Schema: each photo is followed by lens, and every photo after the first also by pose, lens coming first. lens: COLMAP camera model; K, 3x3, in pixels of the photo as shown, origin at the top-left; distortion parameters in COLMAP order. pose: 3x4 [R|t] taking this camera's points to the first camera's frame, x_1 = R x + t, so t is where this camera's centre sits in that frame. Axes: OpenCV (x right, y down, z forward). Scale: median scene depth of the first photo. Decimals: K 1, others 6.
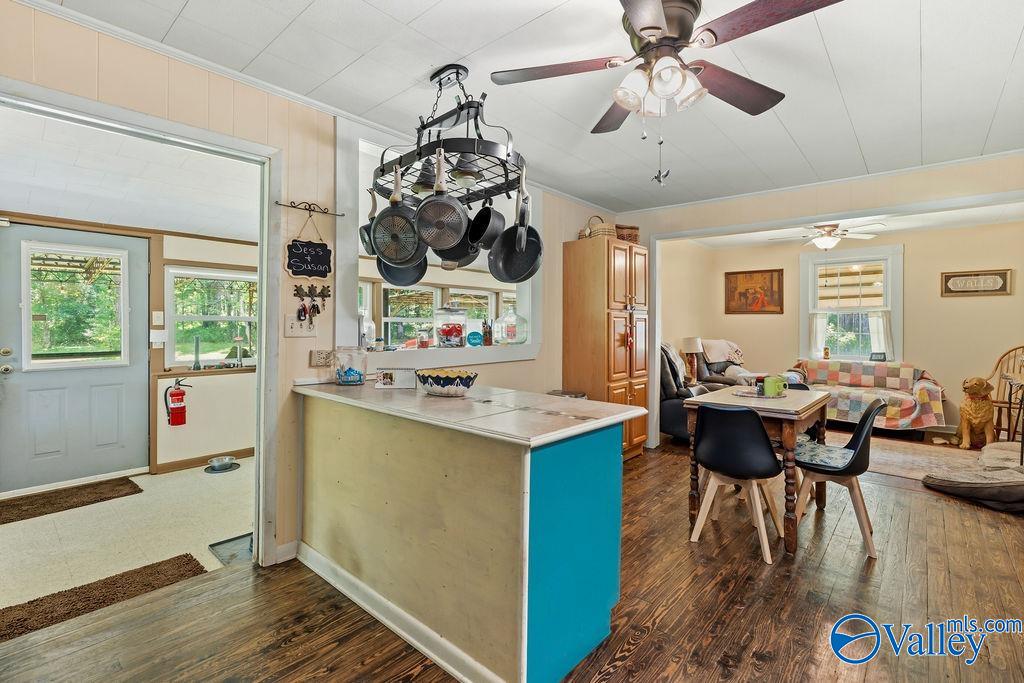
lens RADIAL K [[466.9, 0, 514.0], [0, 466.9, 326.7], [0, 0, 1]] dist [0.001452, 0.001357]
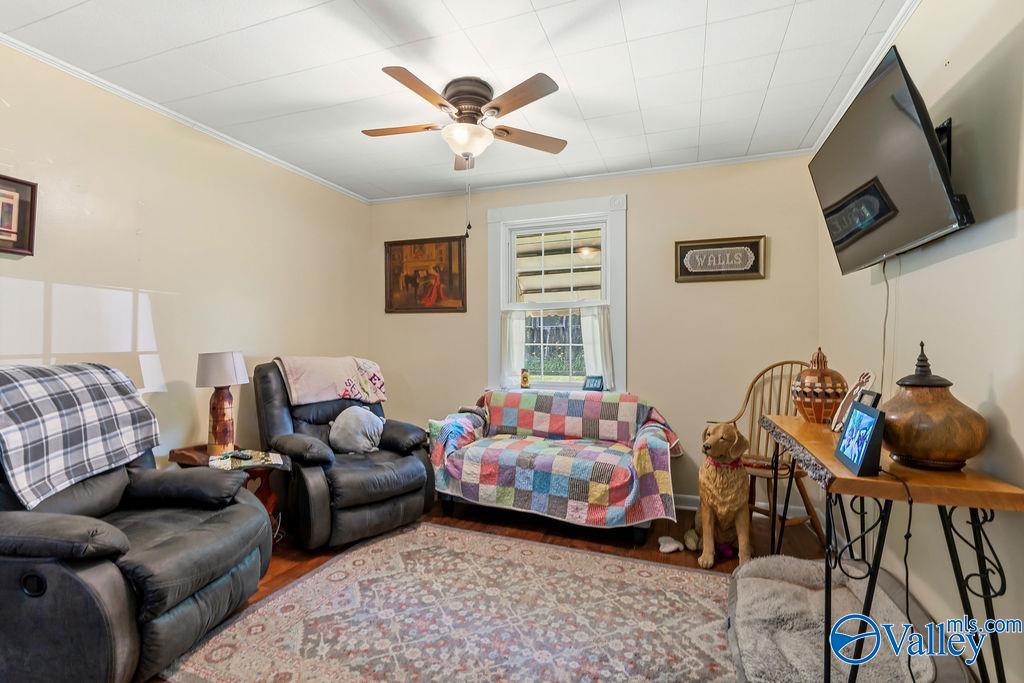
lens RADIAL K [[463.5, 0, 512.0], [0, 463.5, 341.5], [0, 0, 1]] dist [-0.003986, 0.000420]
pose [[0.934952, 0.005135, 0.354737, 0.495401], [0.000072, 0.999892, -0.014664, 0.020940], [-0.354774, 0.013735, 0.934851, 0.508374]]
